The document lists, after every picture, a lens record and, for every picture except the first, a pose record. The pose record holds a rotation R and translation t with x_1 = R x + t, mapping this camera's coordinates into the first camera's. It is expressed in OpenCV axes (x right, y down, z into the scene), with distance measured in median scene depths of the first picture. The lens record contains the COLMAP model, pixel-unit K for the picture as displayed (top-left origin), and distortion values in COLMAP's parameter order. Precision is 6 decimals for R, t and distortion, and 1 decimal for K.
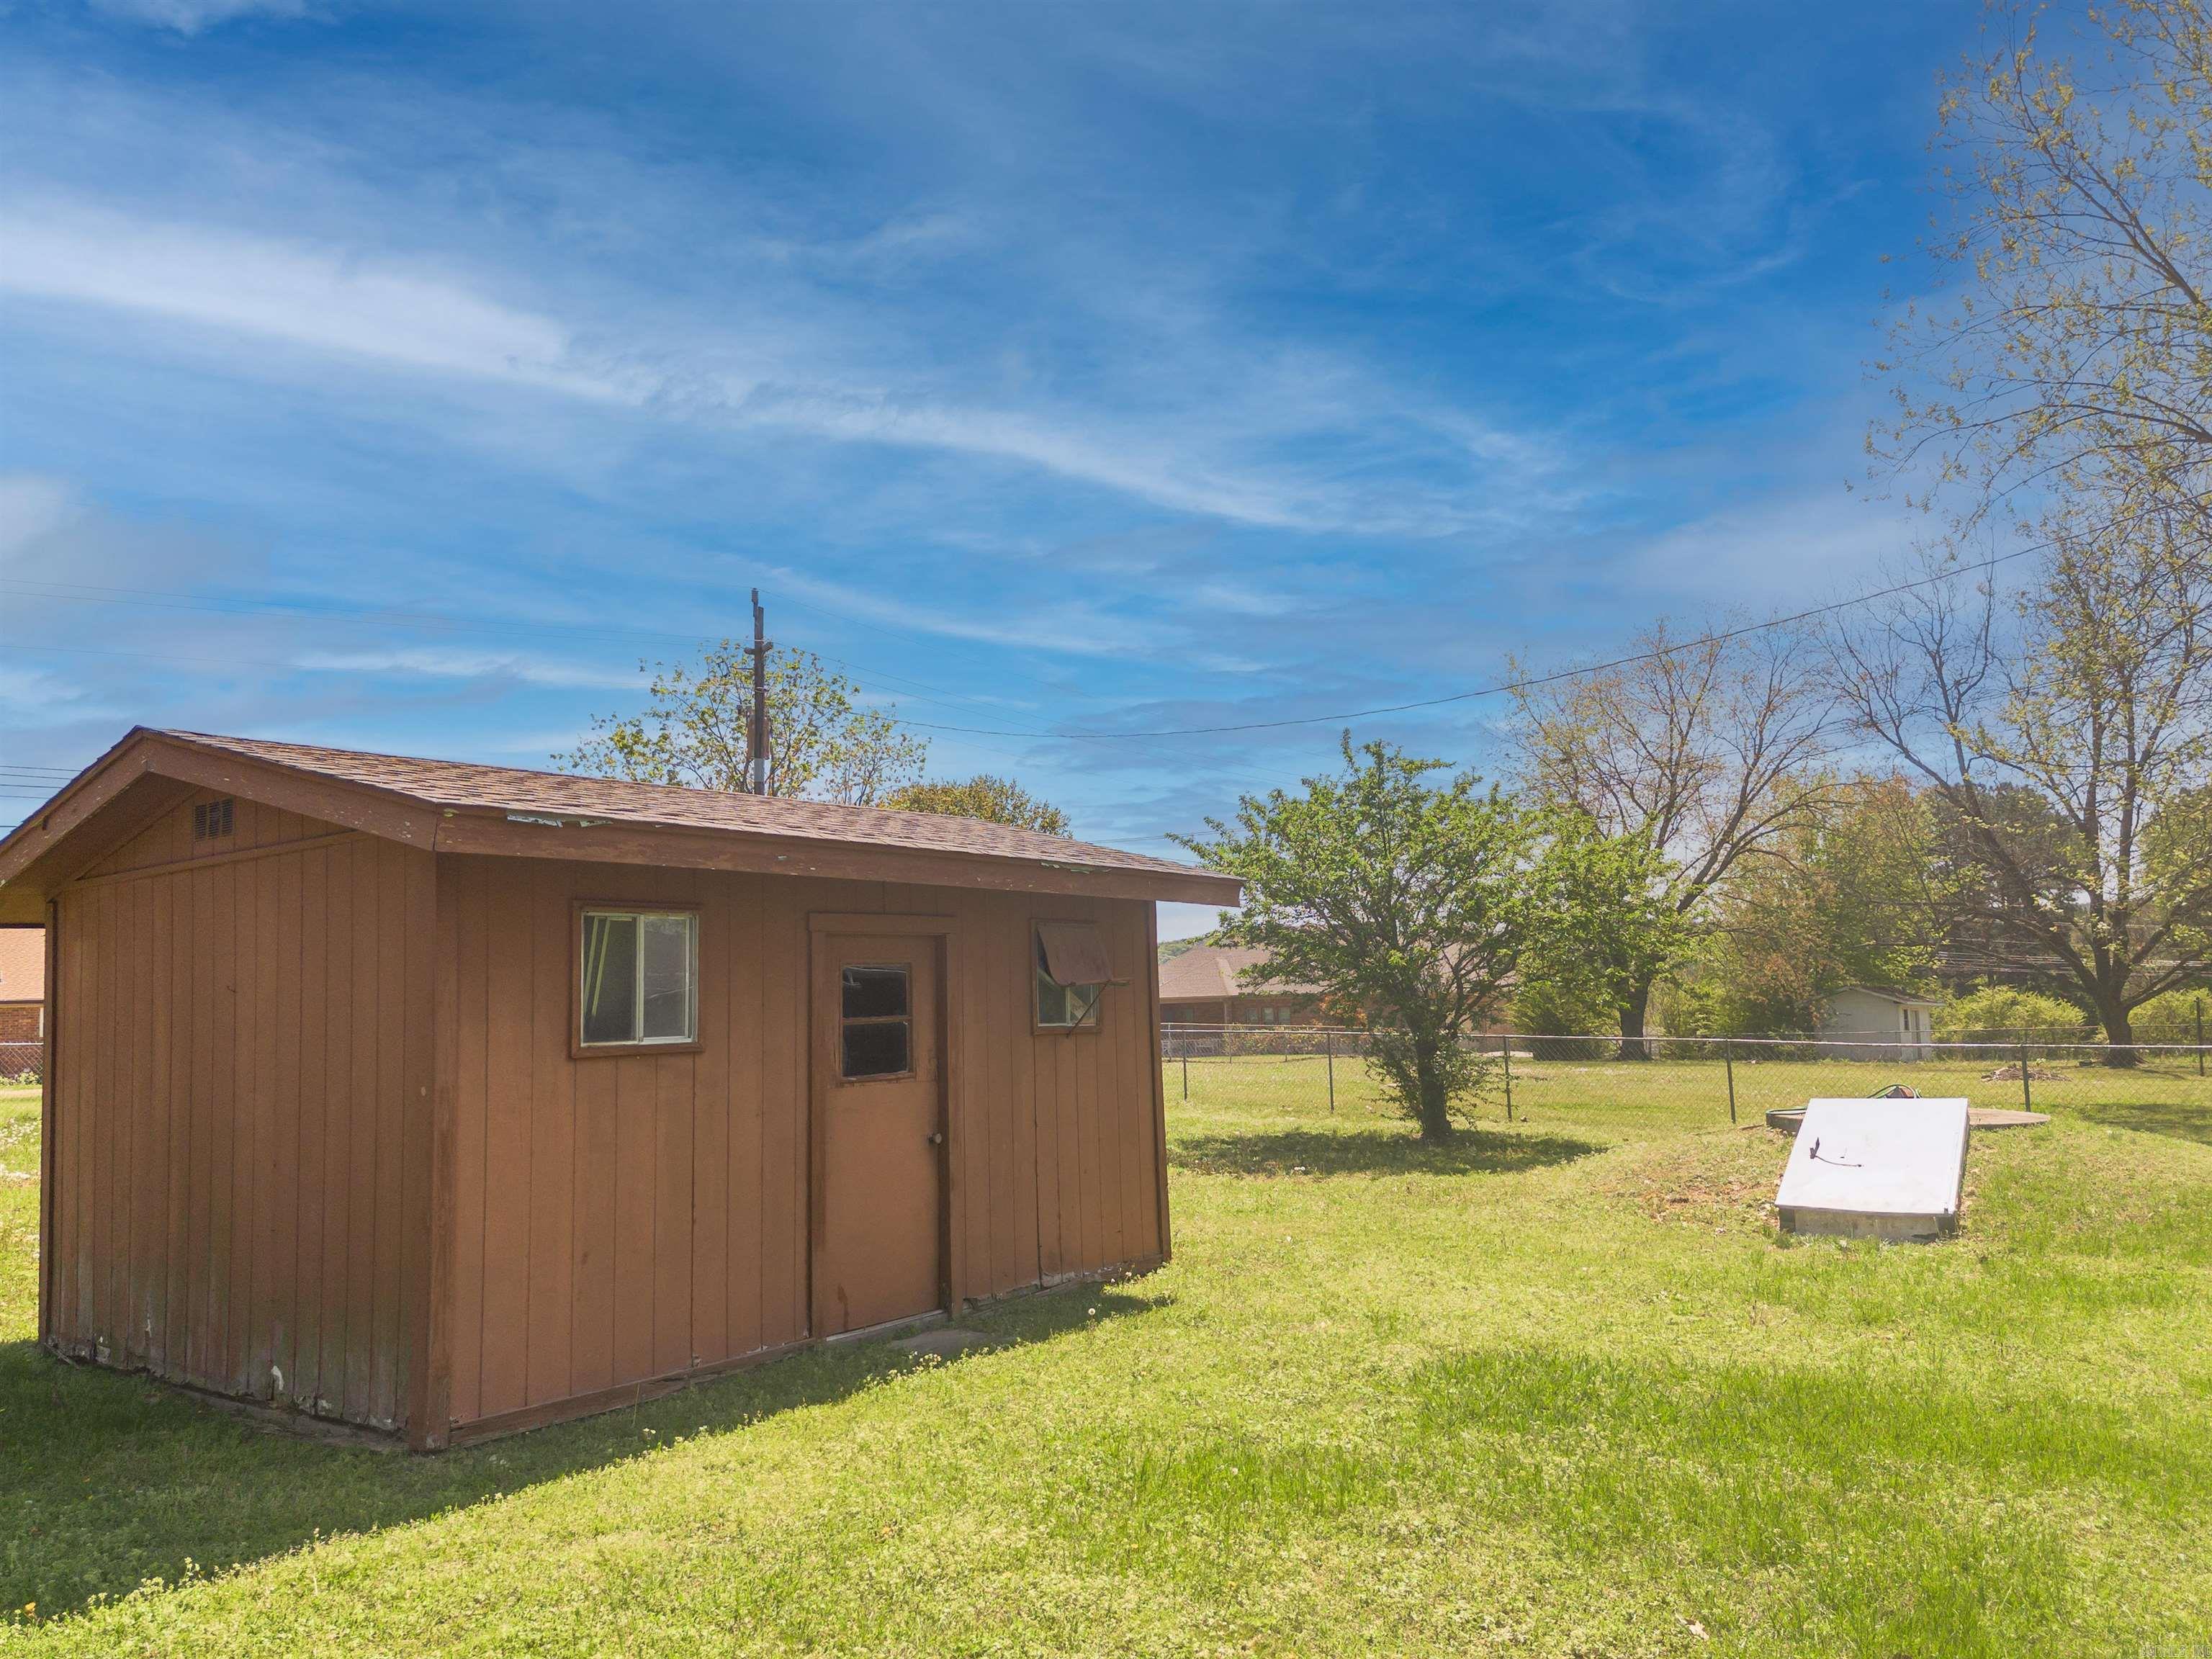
lens RADIAL K [[1514.5, 0, 1104.7], [0, 1514.5, 864.7], [0, 0, 1]] dist [0.310982, -0.334765]
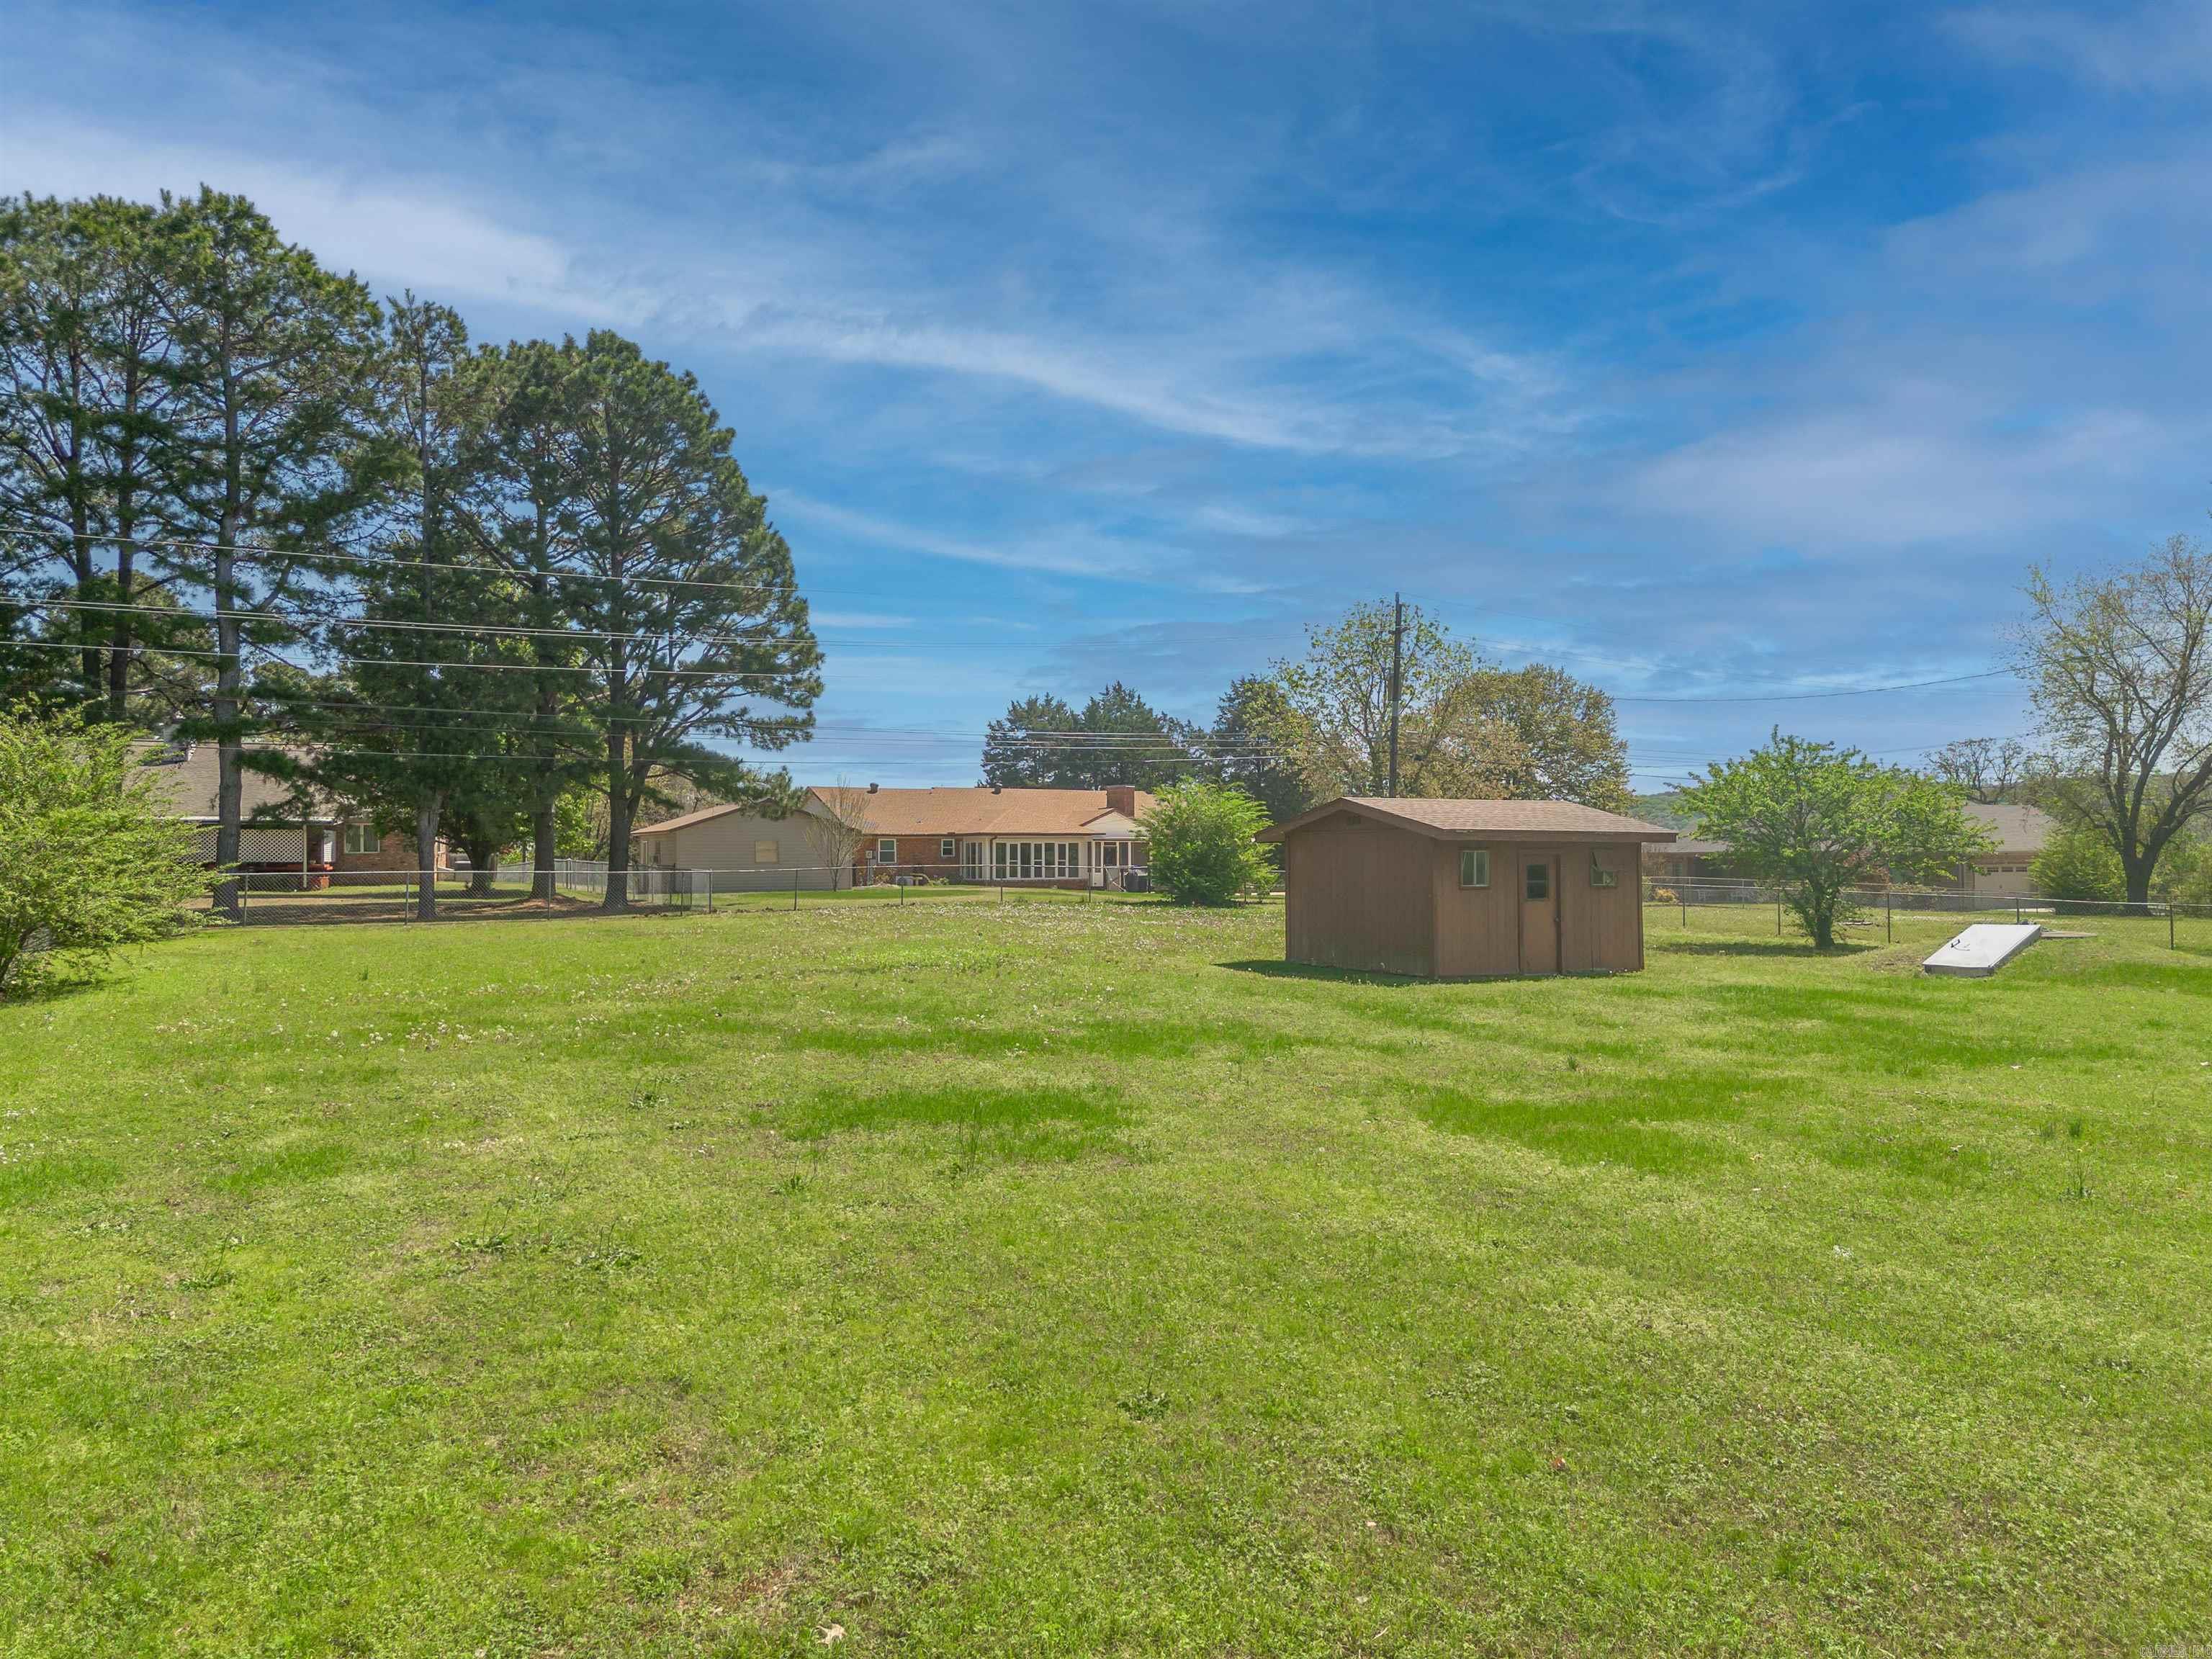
lens RADIAL K [[1514.5, 0, 1104.7], [0, 1514.5, 864.7], [0, 0, 1]] dist [0.310982, -0.334765]
pose [[0.943547, 0.024719, -0.330315, 0.029022], [0.010126, 0.994593, 0.103357, -0.125137], [0.331084, -0.100867, 0.938195, -1.049683]]
